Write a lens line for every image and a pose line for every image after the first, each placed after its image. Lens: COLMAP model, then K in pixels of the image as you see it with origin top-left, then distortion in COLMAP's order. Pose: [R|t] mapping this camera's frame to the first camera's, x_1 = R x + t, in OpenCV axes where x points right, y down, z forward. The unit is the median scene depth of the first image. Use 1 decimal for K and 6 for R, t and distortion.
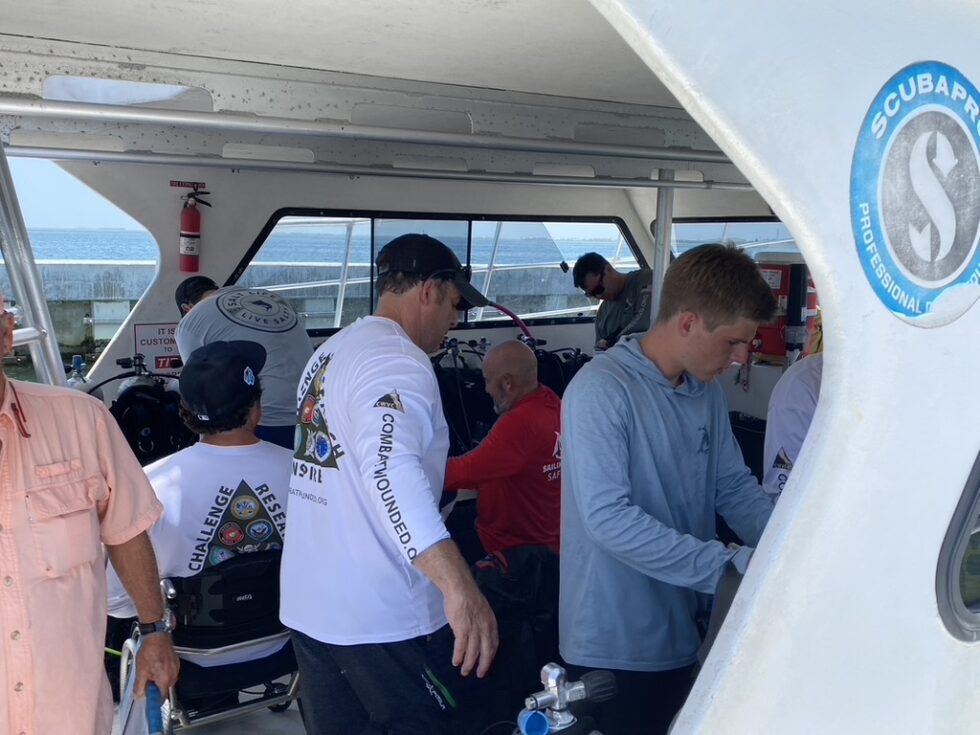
lens RADIAL K [[871.4, 0, 490.4], [0, 871.4, 372.8], [0, 0, 1]] dist [0.011366, -0.015787]
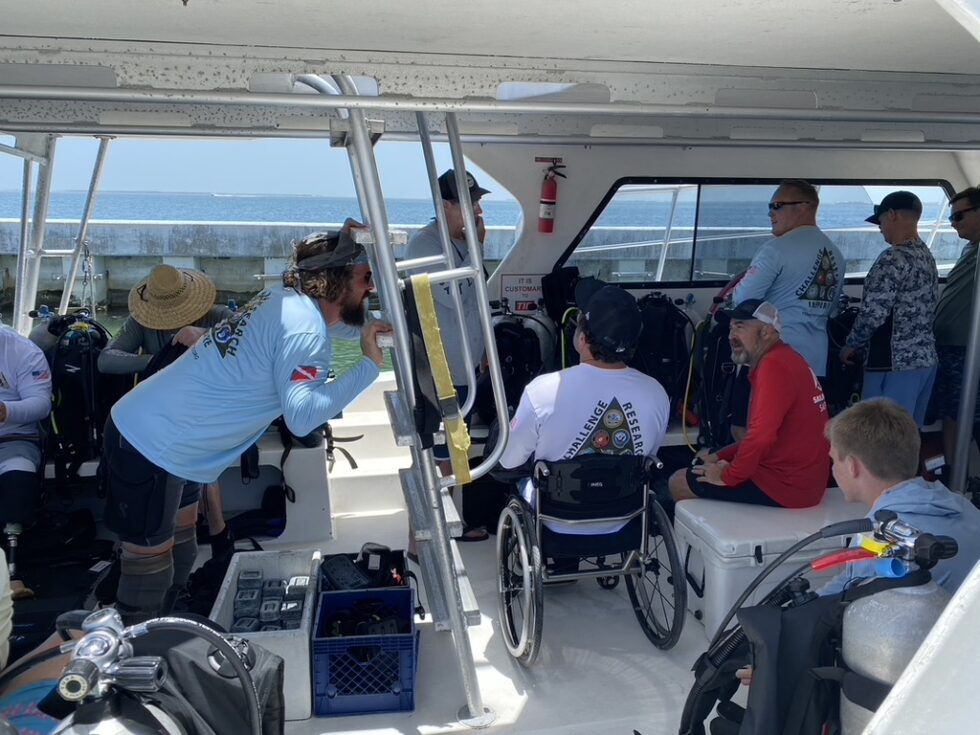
lens RADIAL K [[809.8, 0, 492.9], [0, 809.8, 359.7], [0, 0, 1]] dist [0.039609, -0.062186]
pose [[0.939691, 0.058346, -0.337011, -0.045613], [-0.047635, 0.998065, 0.039969, 0.044952], [0.338690, -0.021505, 0.940652, -0.209421]]
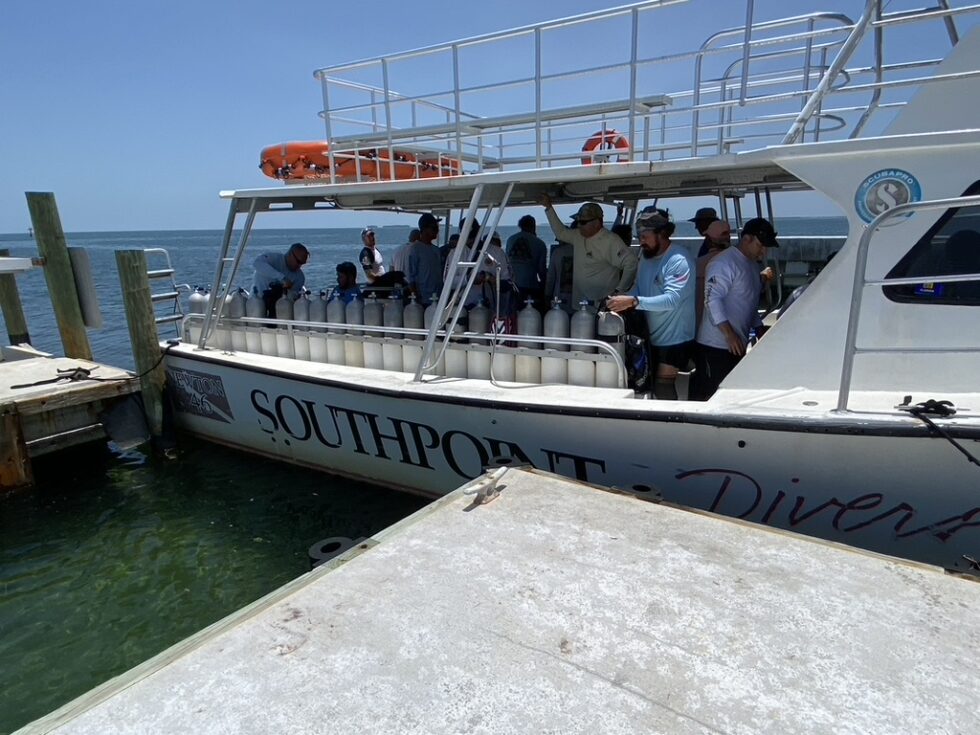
lens RADIAL K [[612.6, 0, 490.8], [0, 612.6, 371.8], [0, 0, 1]] dist [0.061143, -0.070579]
pose [[0.459086, 0.176170, -0.870749, 1.388968], [-0.113047, 0.983758, 0.139433, 0.261854], [0.881170, 0.034424, 0.471545, -1.282054]]
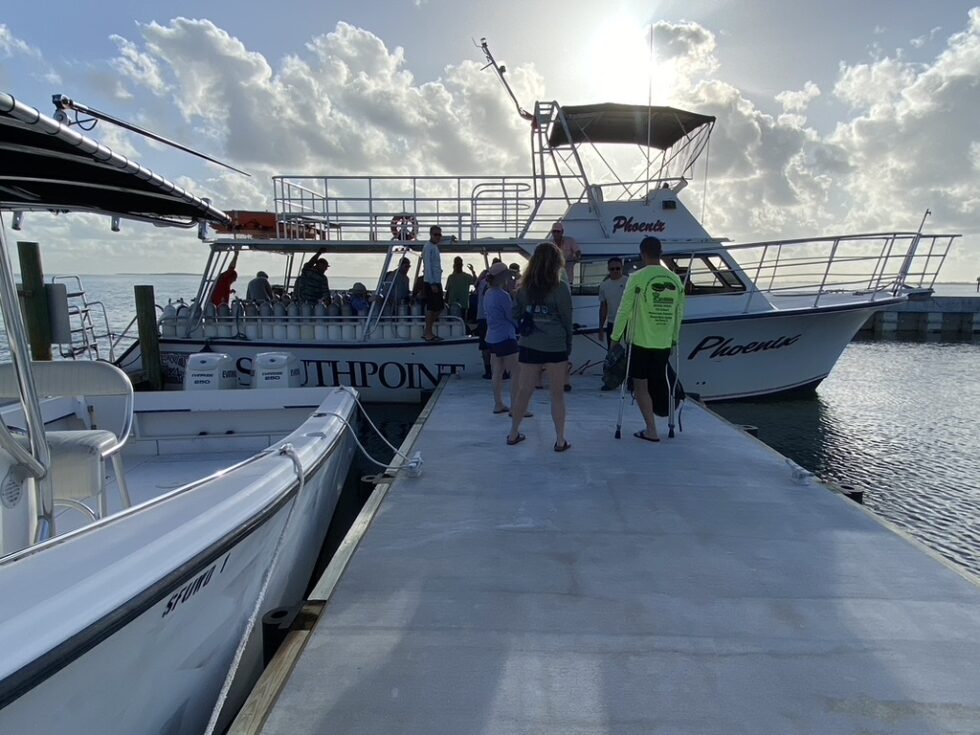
lens RADIAL K [[642.7, 0, 488.9], [0, 642.7, 362.6], [0, 0, 1]] dist [0.039343, -0.000606]
pose [[0.835277, 0.066773, -0.545759, 2.815391], [-0.076892, 0.997030, 0.004303, 0.772591], [0.544426, 0.038370, 0.837931, -4.242848]]
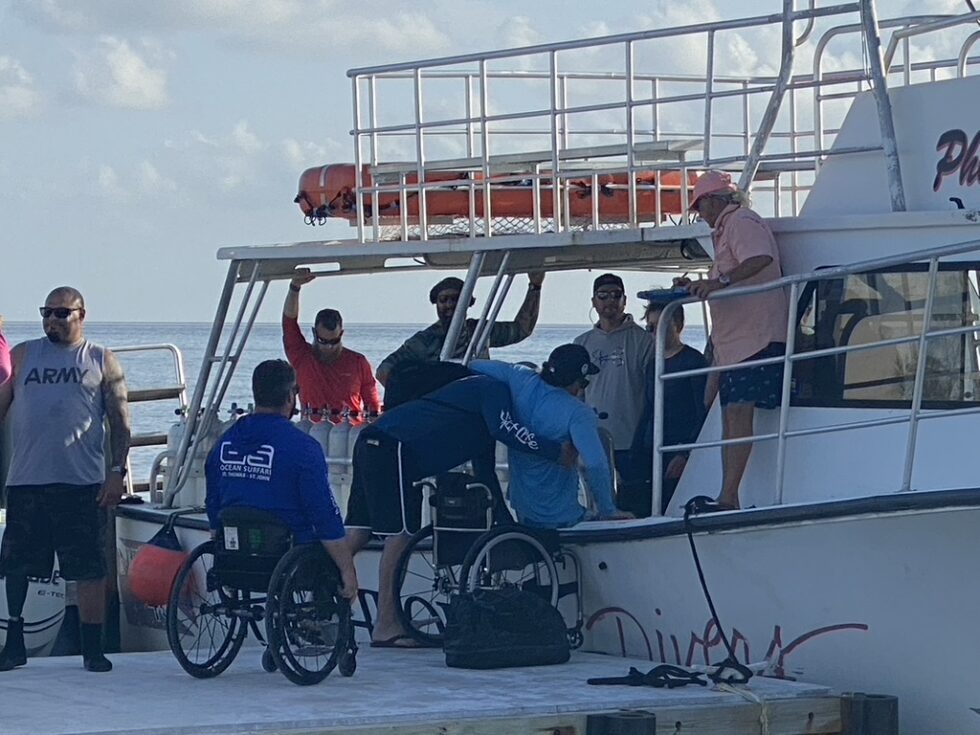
lens RADIAL K [[3789.8, 0, 490.0], [0, 3789.8, 367.5], [0, 0, 1]] dist [0.024270, 3.501651]
pose [[-0.001731, 0.003813, -0.999991, 9.780412], [-0.138390, 0.990370, 0.004016, 0.149816], [0.990376, 0.138396, -0.001187, -0.101821]]
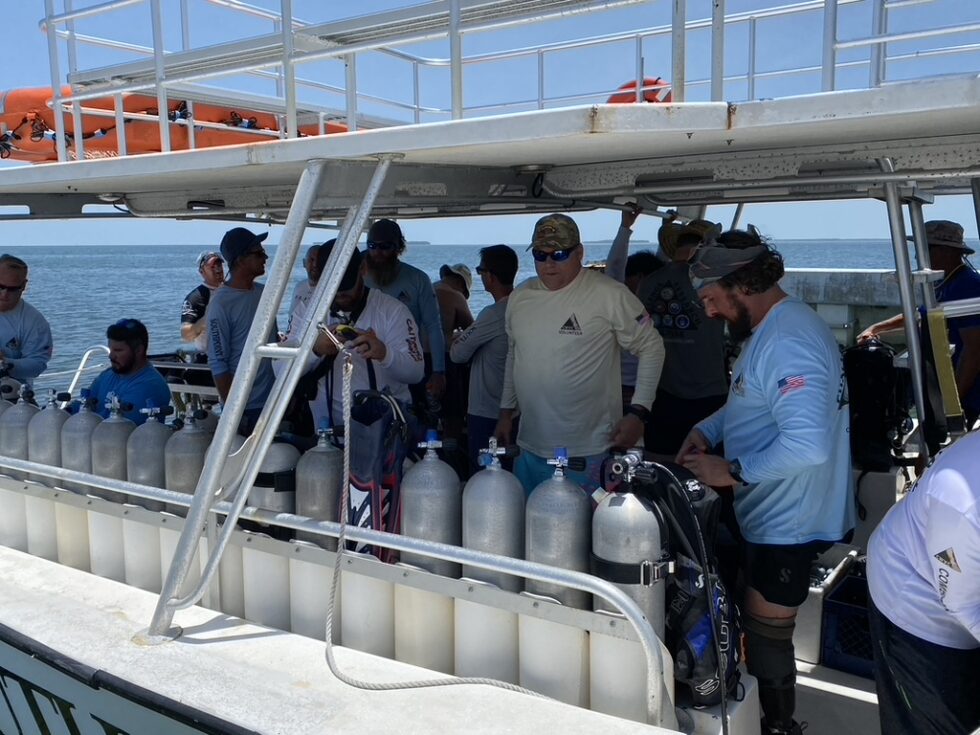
lens RADIAL K [[861.7, 0, 489.5], [0, 861.7, 362.3], [0, 0, 1]] dist [0.095741, -0.203606]
pose [[0.441303, 0.097280, -0.892070, 0.534921], [-0.125325, 0.991045, 0.046075, 0.100906], [0.888564, 0.091465, 0.449543, -0.546738]]
